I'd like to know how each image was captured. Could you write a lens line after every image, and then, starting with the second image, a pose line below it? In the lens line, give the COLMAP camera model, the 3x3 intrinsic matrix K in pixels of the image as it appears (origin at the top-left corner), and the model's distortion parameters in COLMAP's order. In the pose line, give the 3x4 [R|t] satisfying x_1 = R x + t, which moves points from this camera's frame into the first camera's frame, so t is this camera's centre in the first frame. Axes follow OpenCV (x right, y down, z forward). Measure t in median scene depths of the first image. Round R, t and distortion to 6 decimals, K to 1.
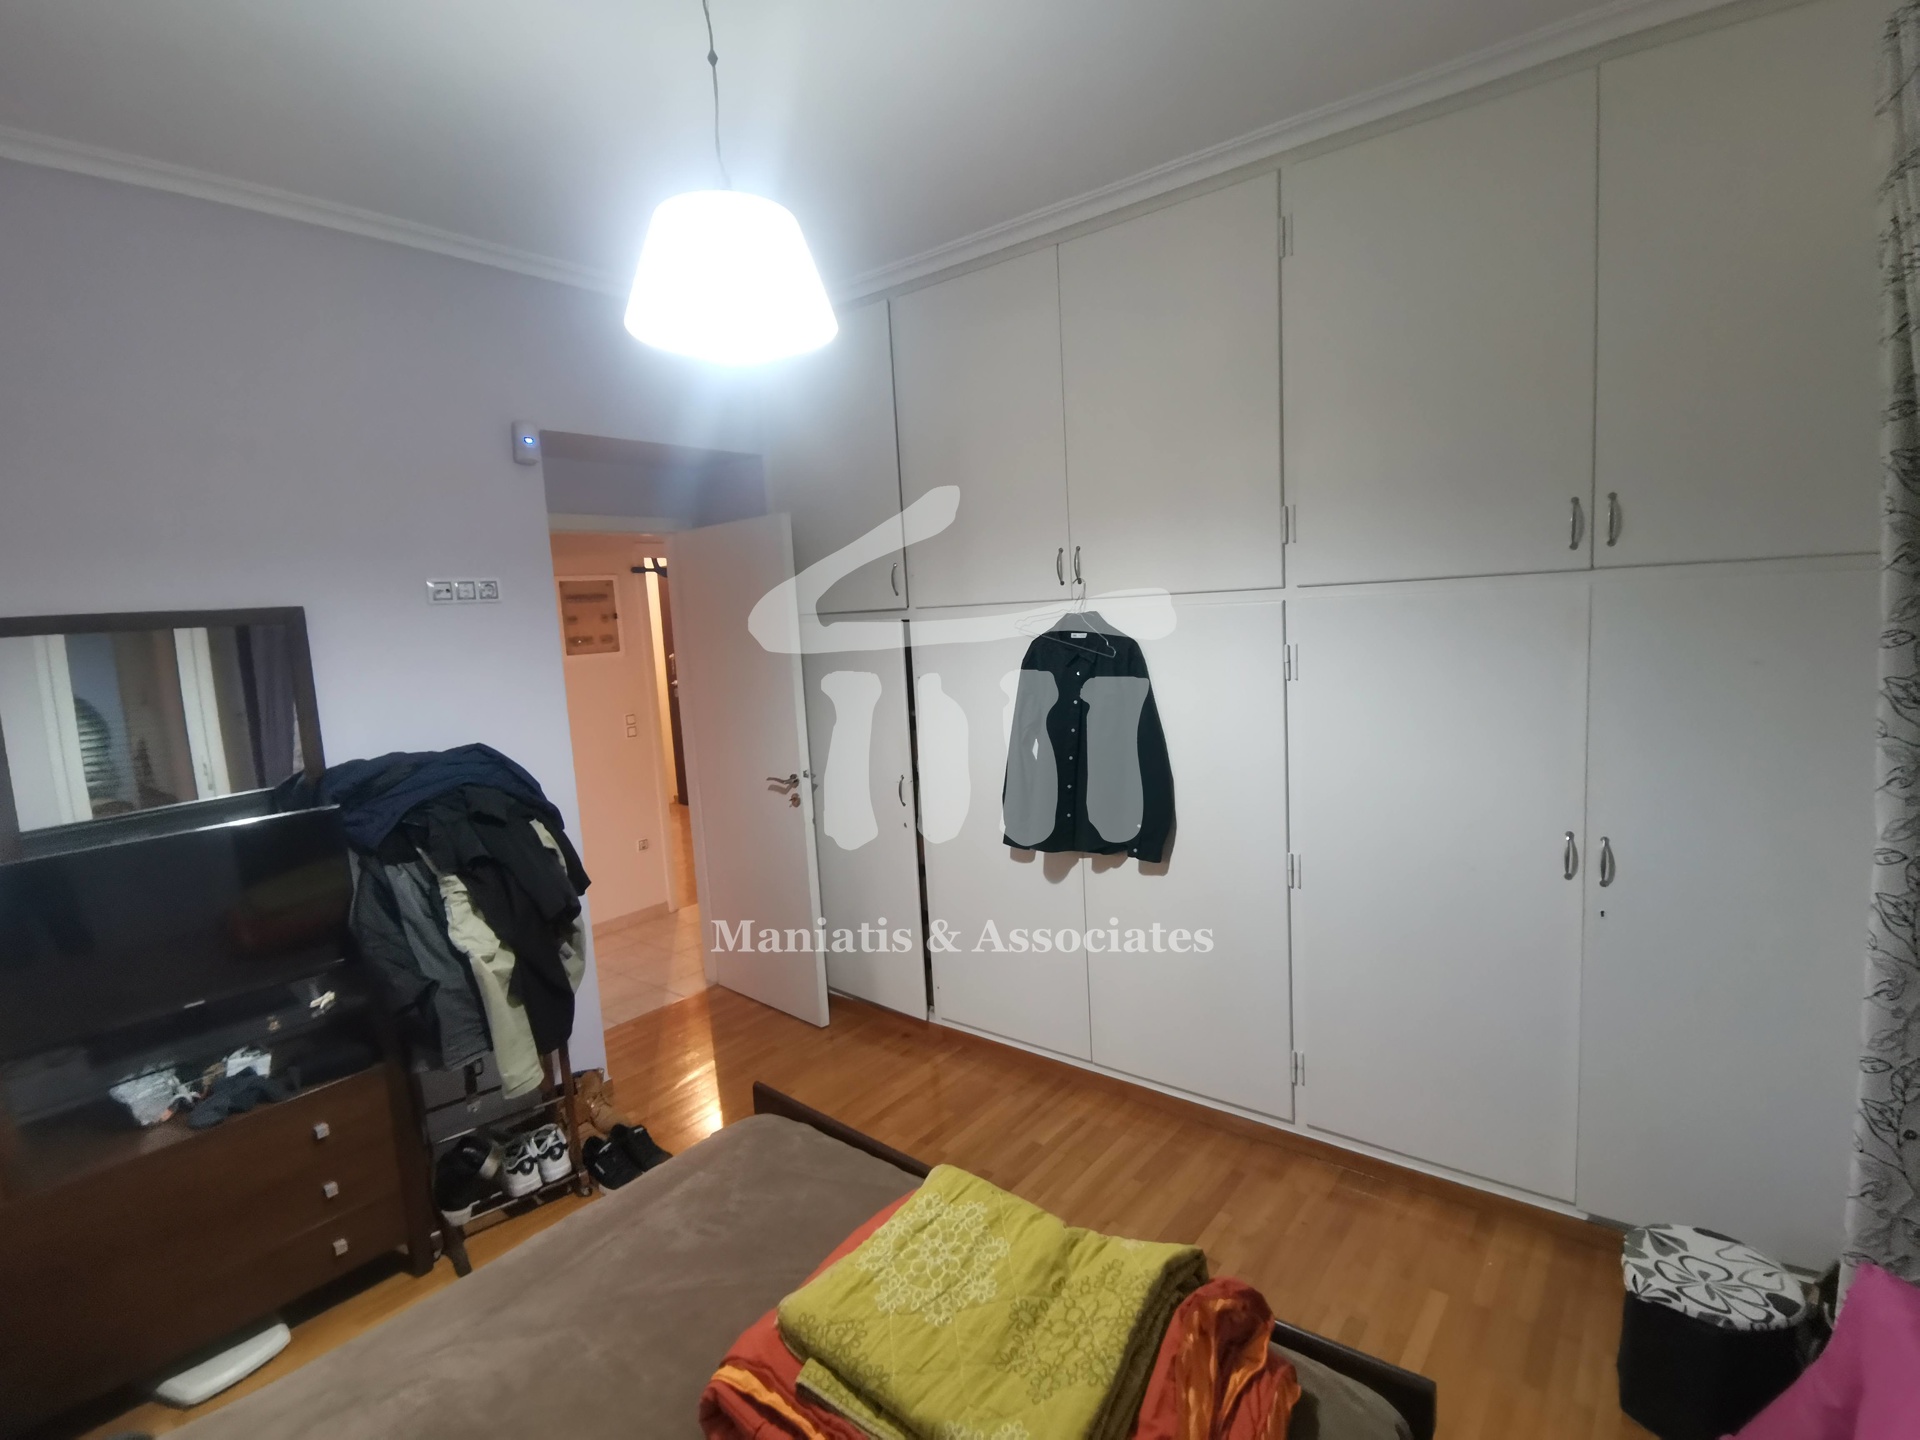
lens RADIAL K [[934.3, 0, 958.9], [0, 934.3, 721.4], [0, 0, 1]] dist [0.003513, -0.007571]
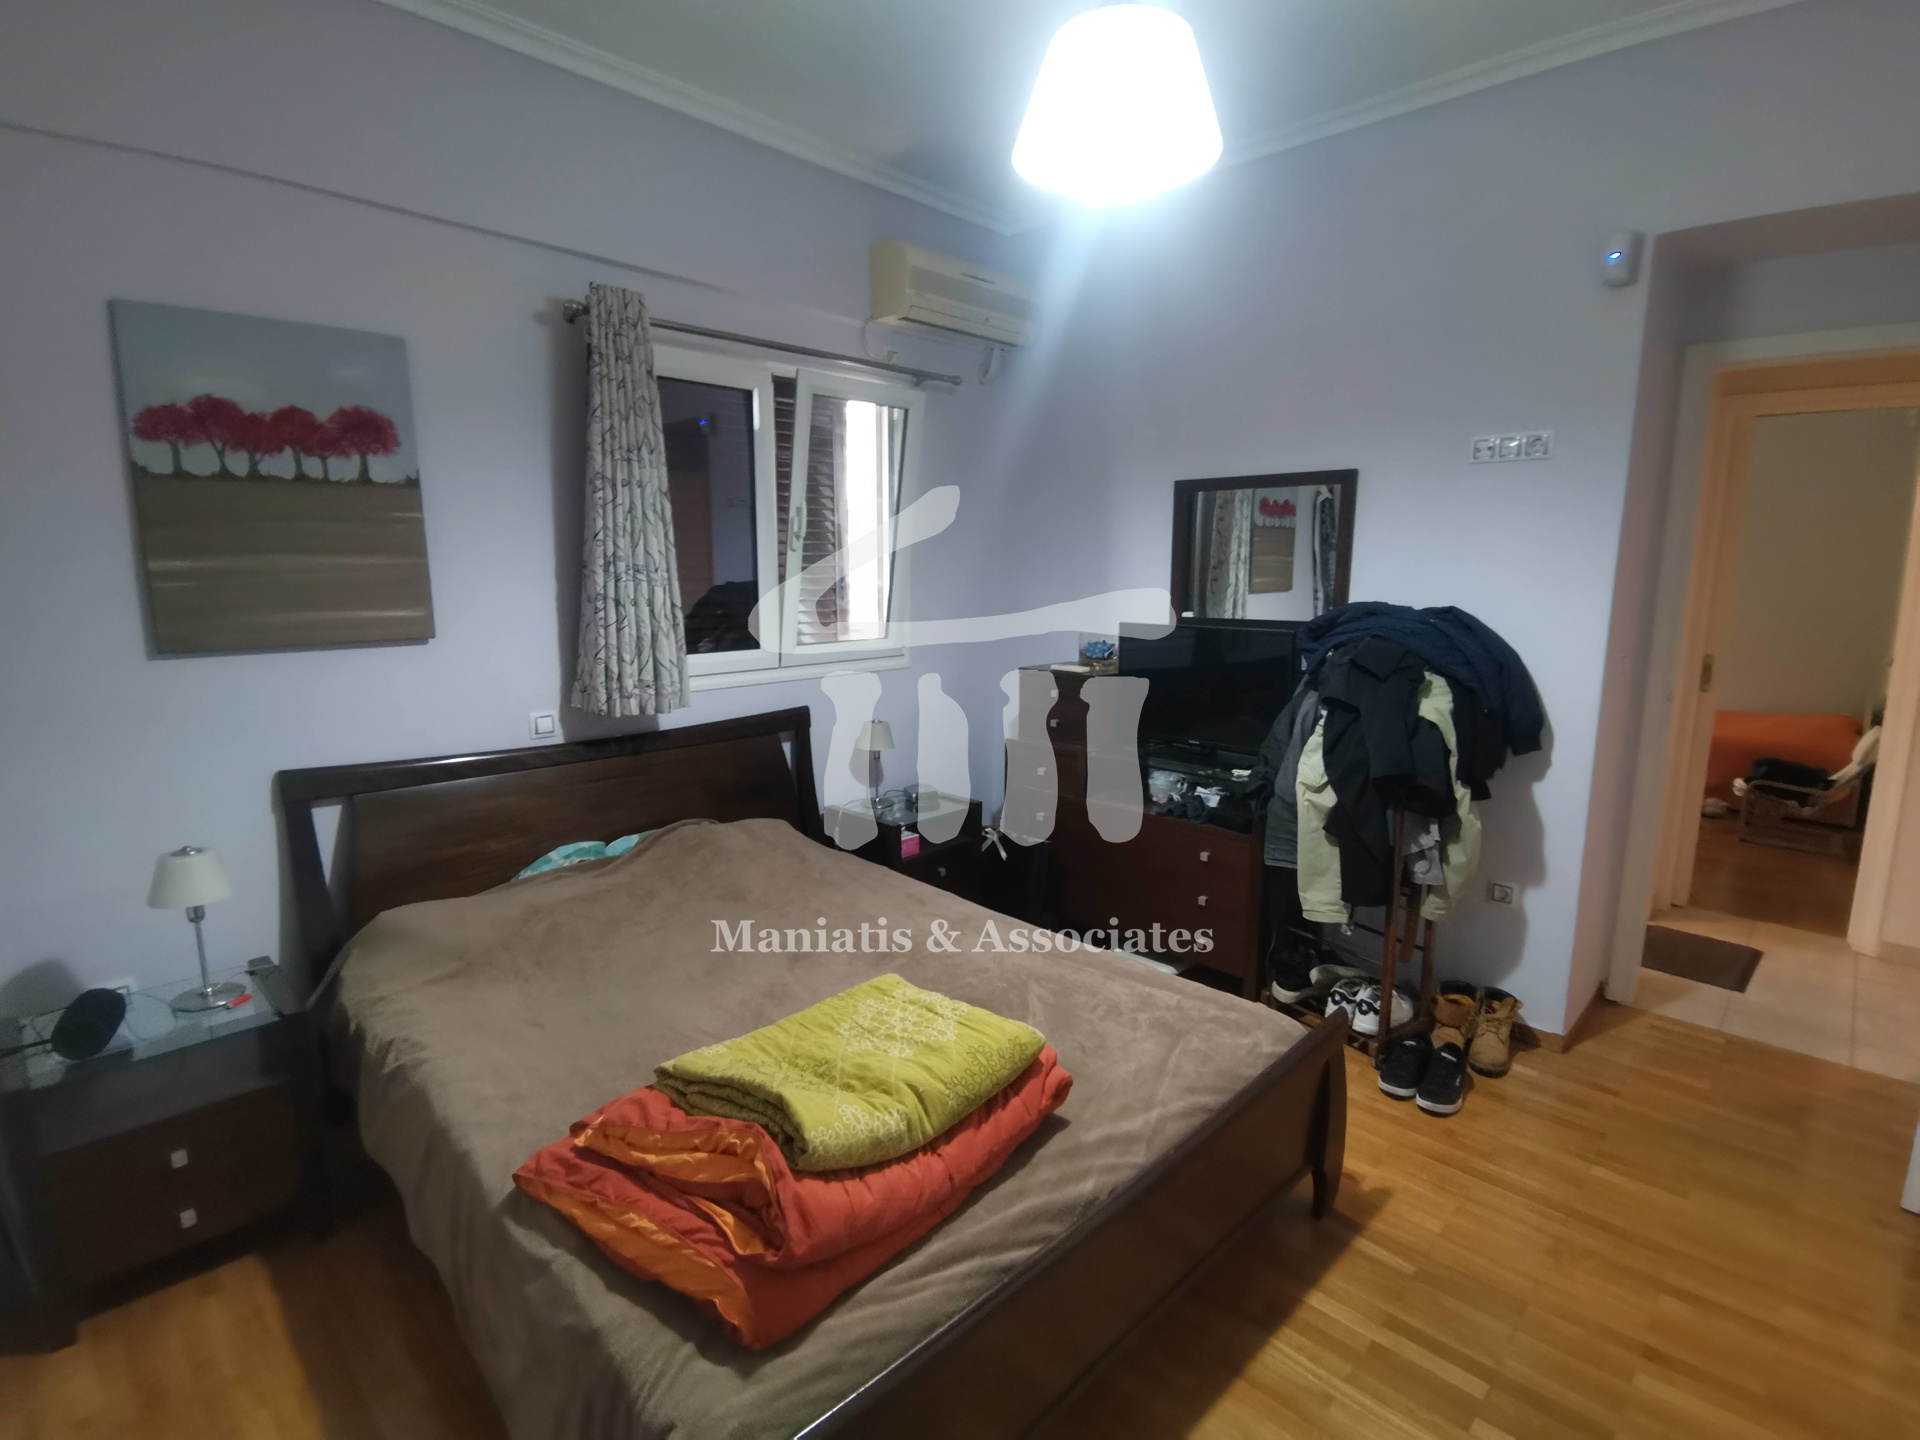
lens RADIAL K [[934.3, 0, 968.8], [0, 934.3, 709.6], [0, 0, 1]] dist [0.003513, -0.007571]
pose [[-0.106548, 0.211210, -0.971616, 0.715933], [-0.115458, 0.967940, 0.223072, -0.043714], [0.987581, 0.135949, -0.078746, 0.805733]]
